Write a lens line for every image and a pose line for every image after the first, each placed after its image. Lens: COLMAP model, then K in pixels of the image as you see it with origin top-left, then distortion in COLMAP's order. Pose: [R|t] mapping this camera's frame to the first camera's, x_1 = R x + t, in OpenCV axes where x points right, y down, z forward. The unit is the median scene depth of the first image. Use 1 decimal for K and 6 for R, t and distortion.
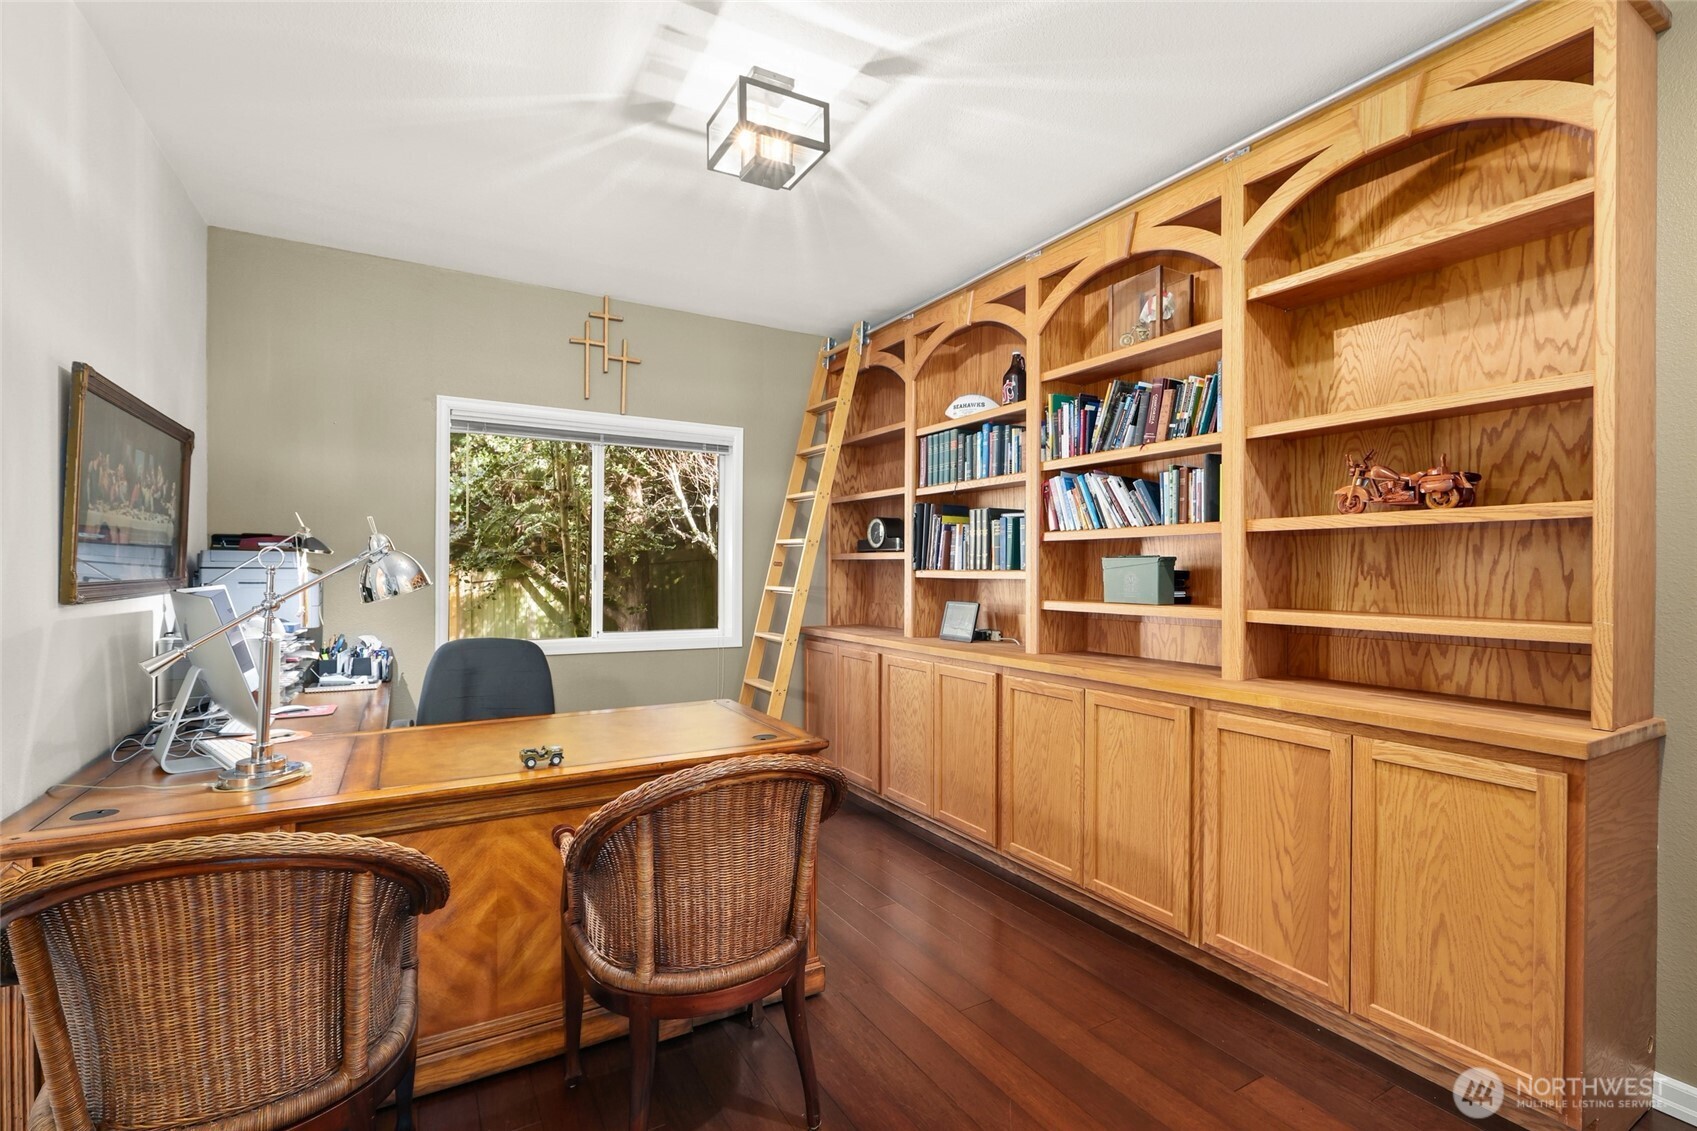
lens RADIAL K [[768.1, 0, 852.9], [0, 768.1, 572.5], [0, 0, 1]] dist [-0.001536, -0.000754]
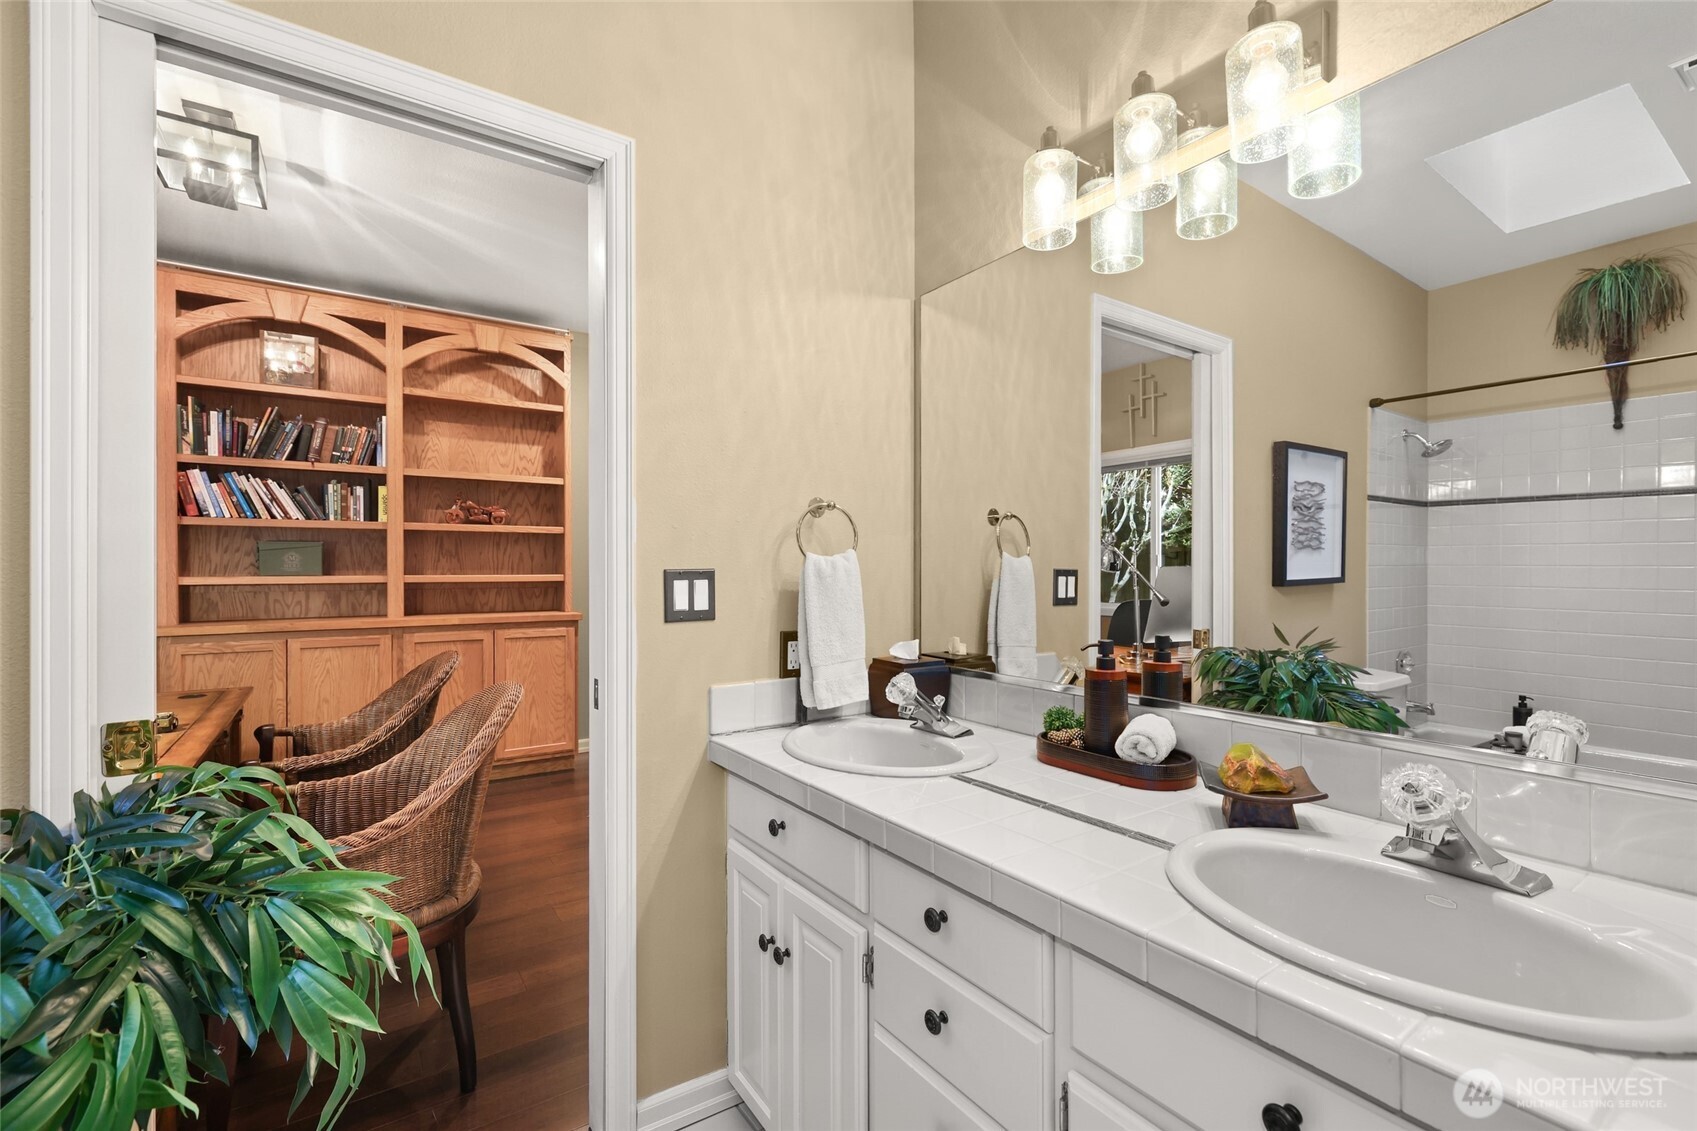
lens RADIAL K [[742.9, 0, 848.5], [0, 742.9, 565.5], [0, 0, 1]] dist [0.004012, 0.000443]
pose [[-0.072993, -0.004275, 0.997323, -1.143048], [0.000059, 0.999991, 0.004291, 0.018424], [-0.997332, 0.000372, -0.072992, 0.130483]]
